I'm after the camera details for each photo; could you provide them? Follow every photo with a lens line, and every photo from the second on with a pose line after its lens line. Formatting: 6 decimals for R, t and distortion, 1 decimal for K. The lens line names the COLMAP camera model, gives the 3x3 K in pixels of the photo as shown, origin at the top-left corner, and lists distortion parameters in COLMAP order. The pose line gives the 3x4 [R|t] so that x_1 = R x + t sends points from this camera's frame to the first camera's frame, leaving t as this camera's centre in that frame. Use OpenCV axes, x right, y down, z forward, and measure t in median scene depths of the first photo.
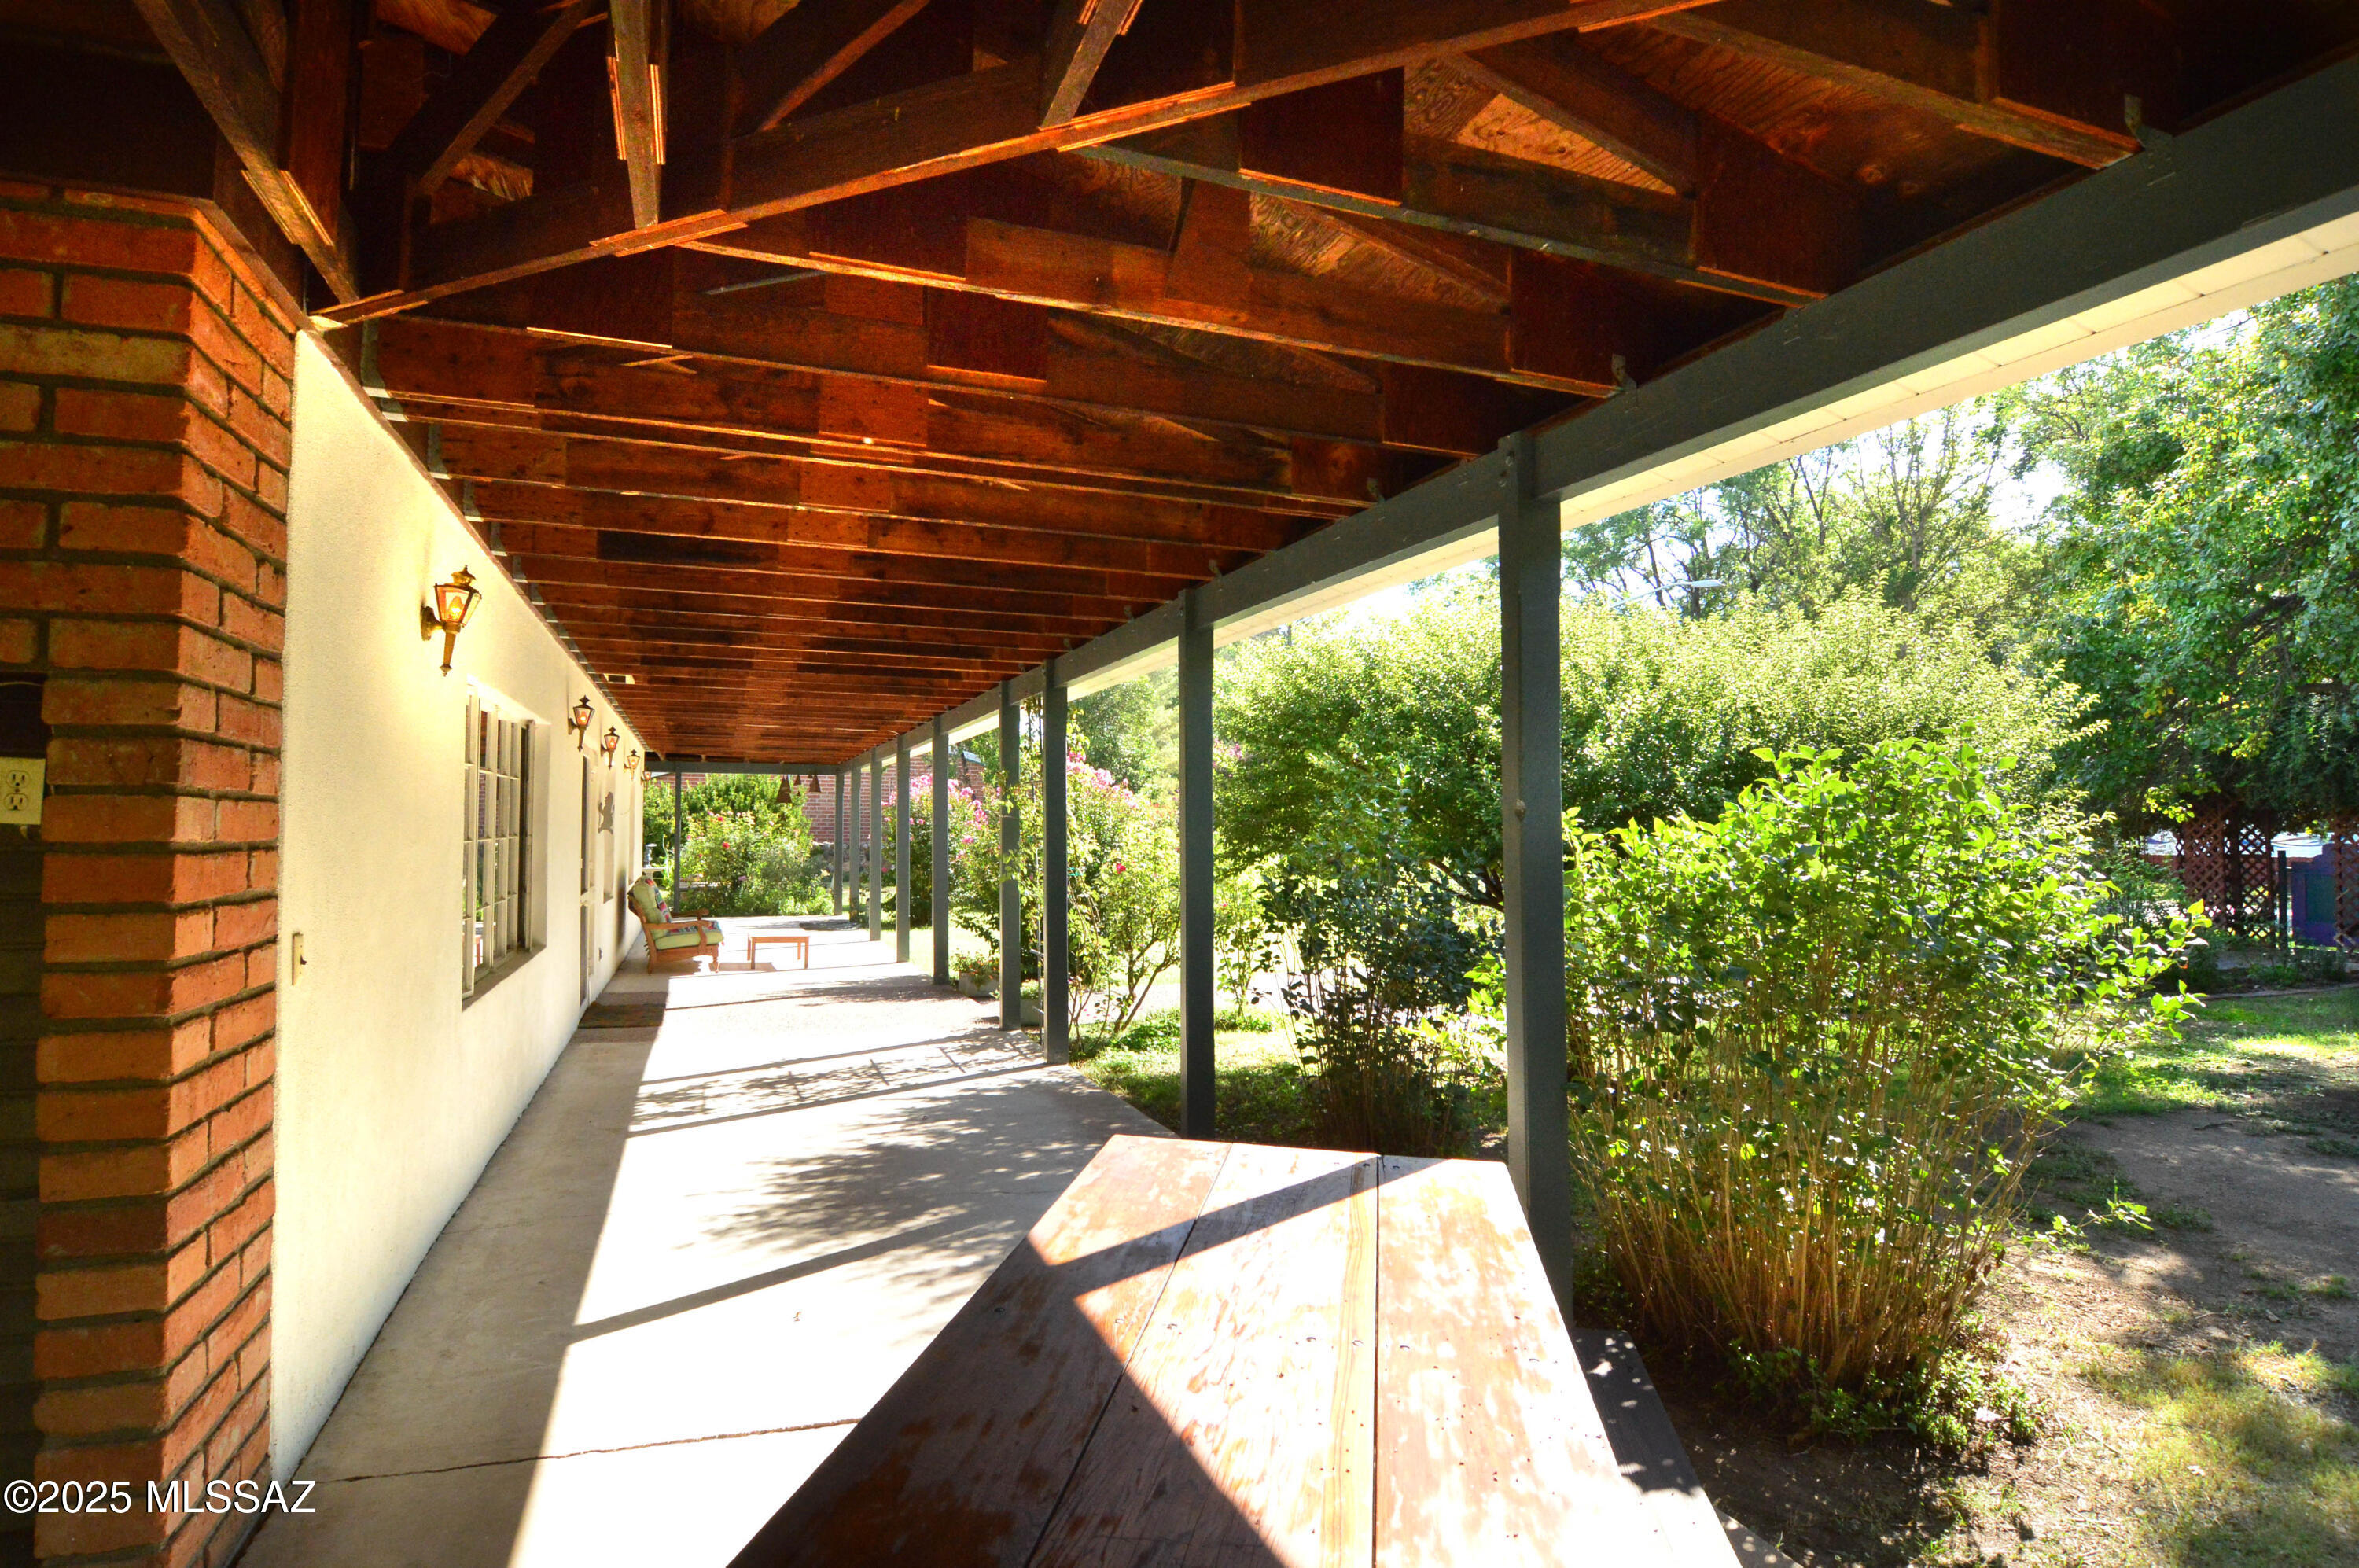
lens RADIAL K [[1286.9, 0, 1184.9], [0, 1286.9, 778.8], [0, 0, 1]] dist [-0.013190, -0.000590]
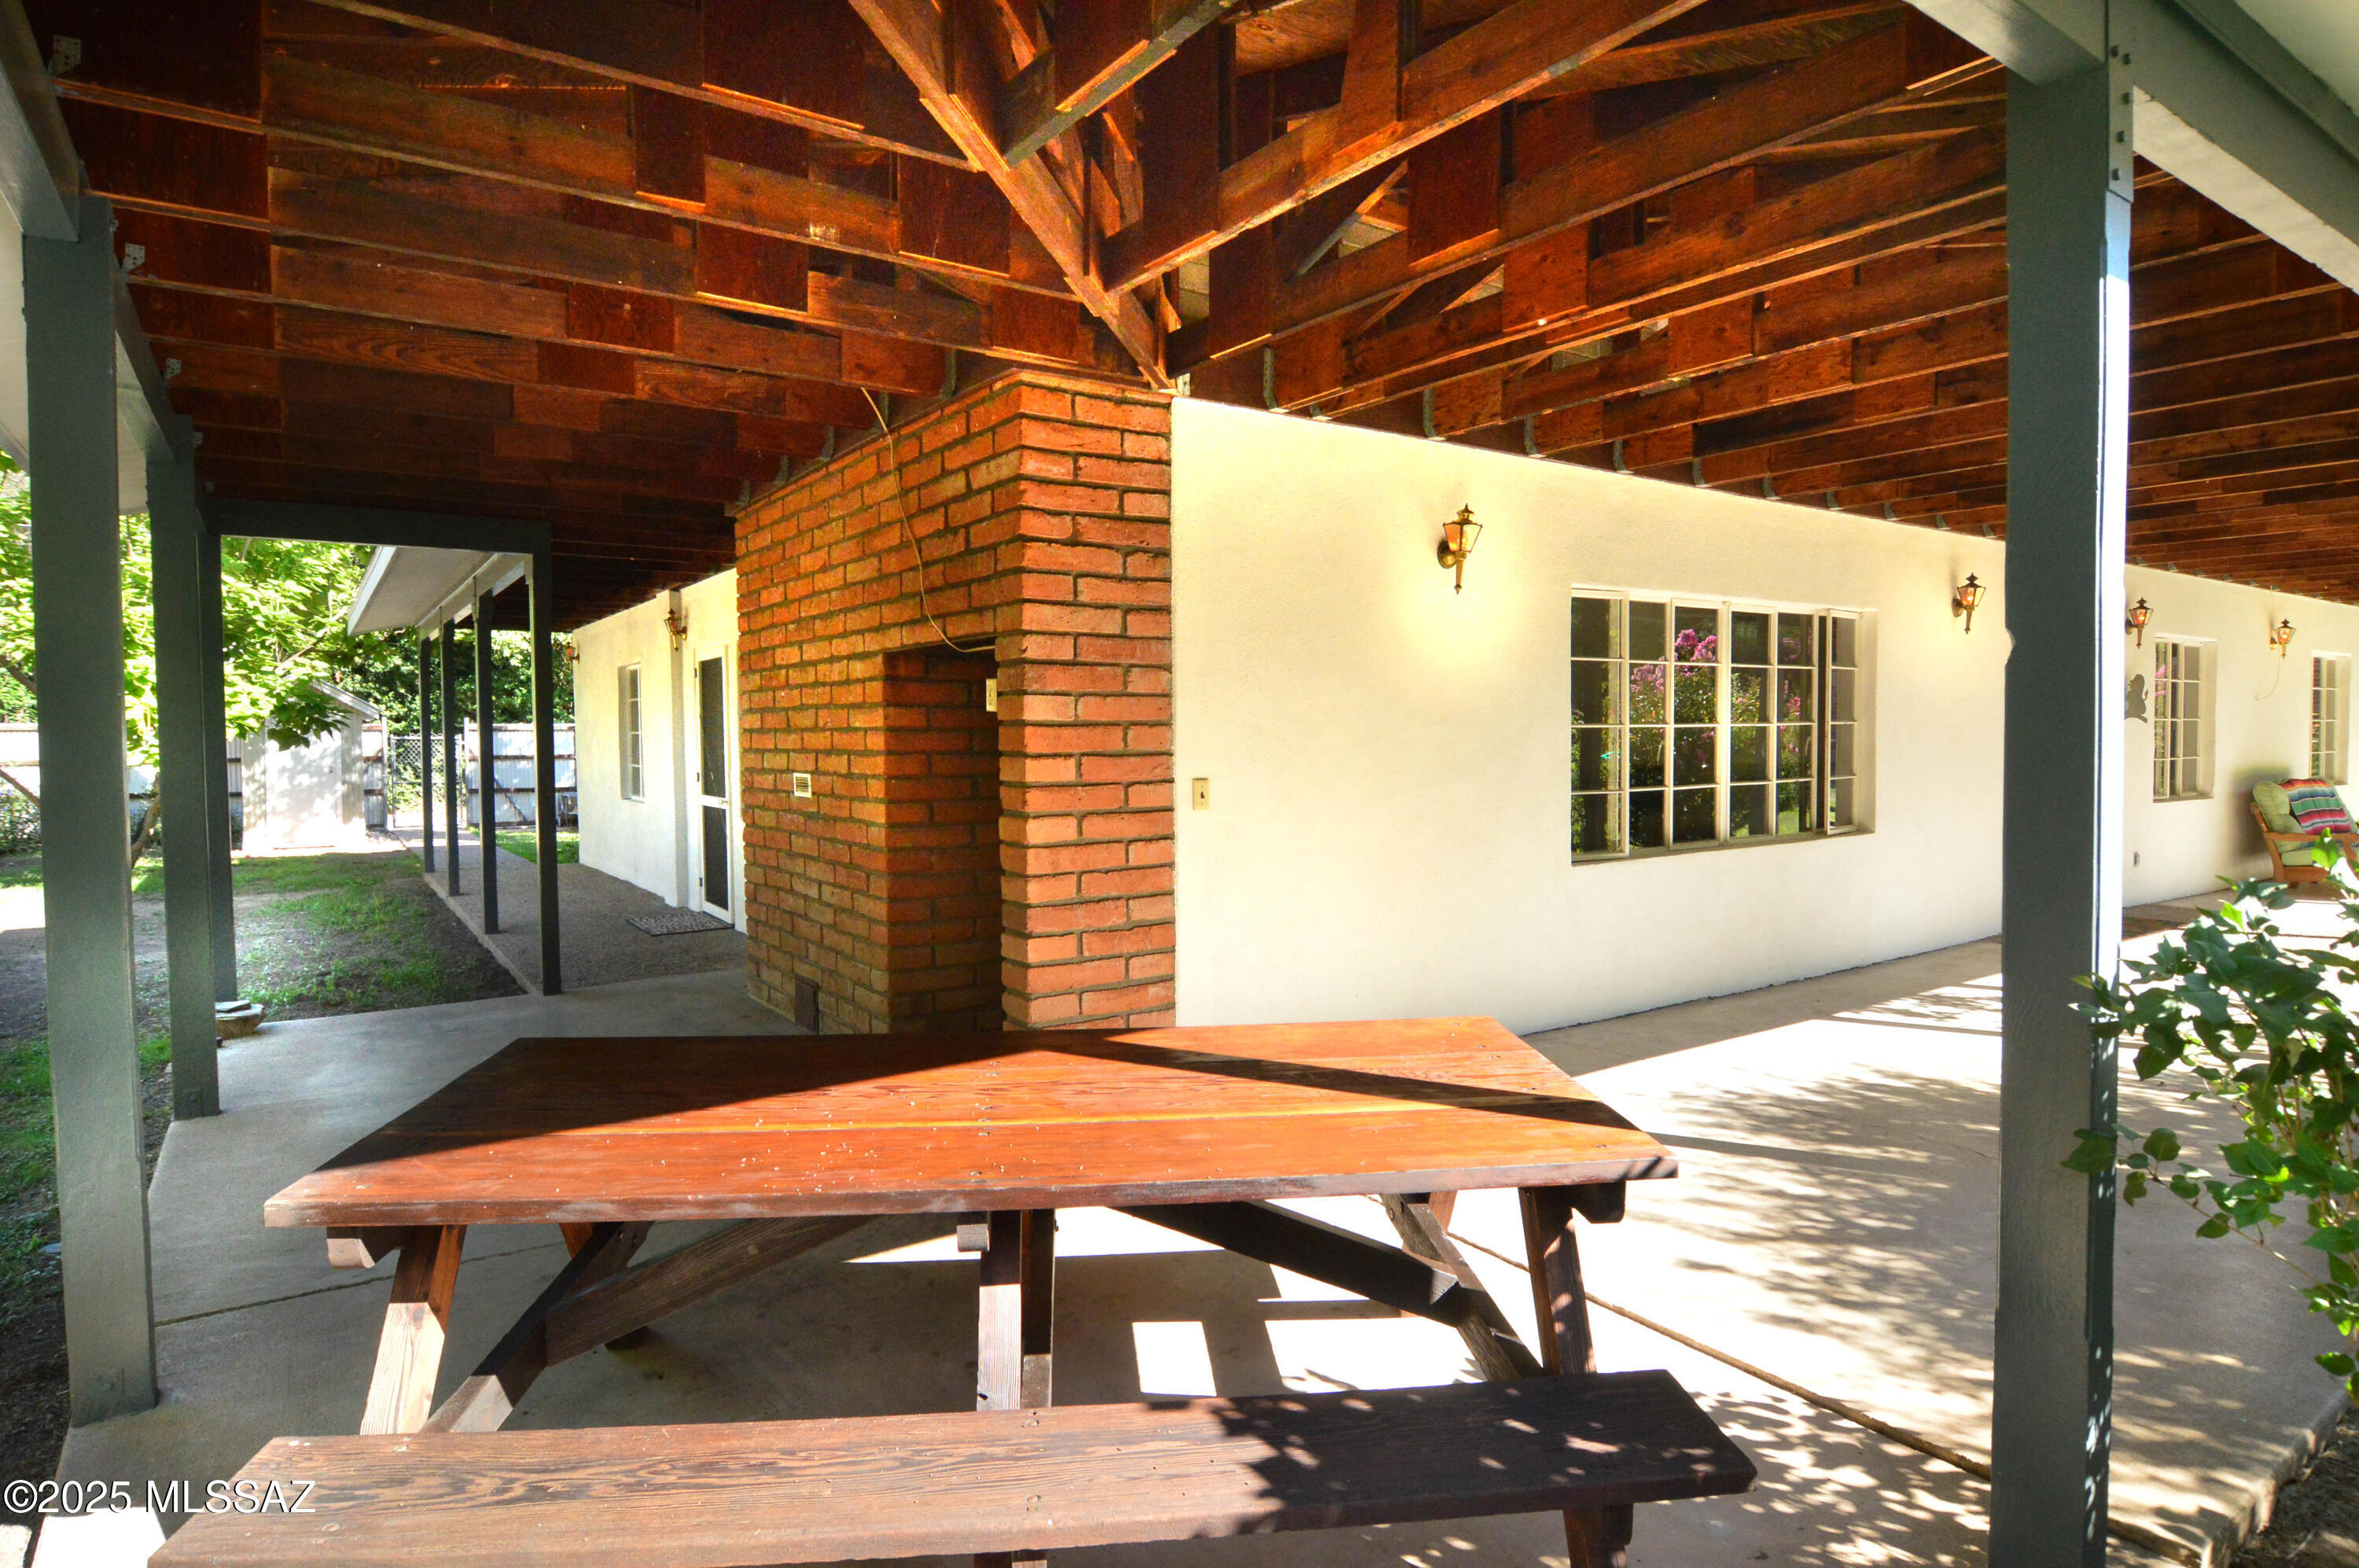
lens RADIAL K [[1286.9, 0, 1184.1], [0, 1286.9, 785.0], [0, 0, 1]] dist [-0.013190, -0.000590]
pose [[0.253184, 0.036029, -0.966747, 0.536685], [0.045803, 0.997739, 0.049179, 0.030631], [0.966333, -0.056732, 0.250961, 0.359932]]
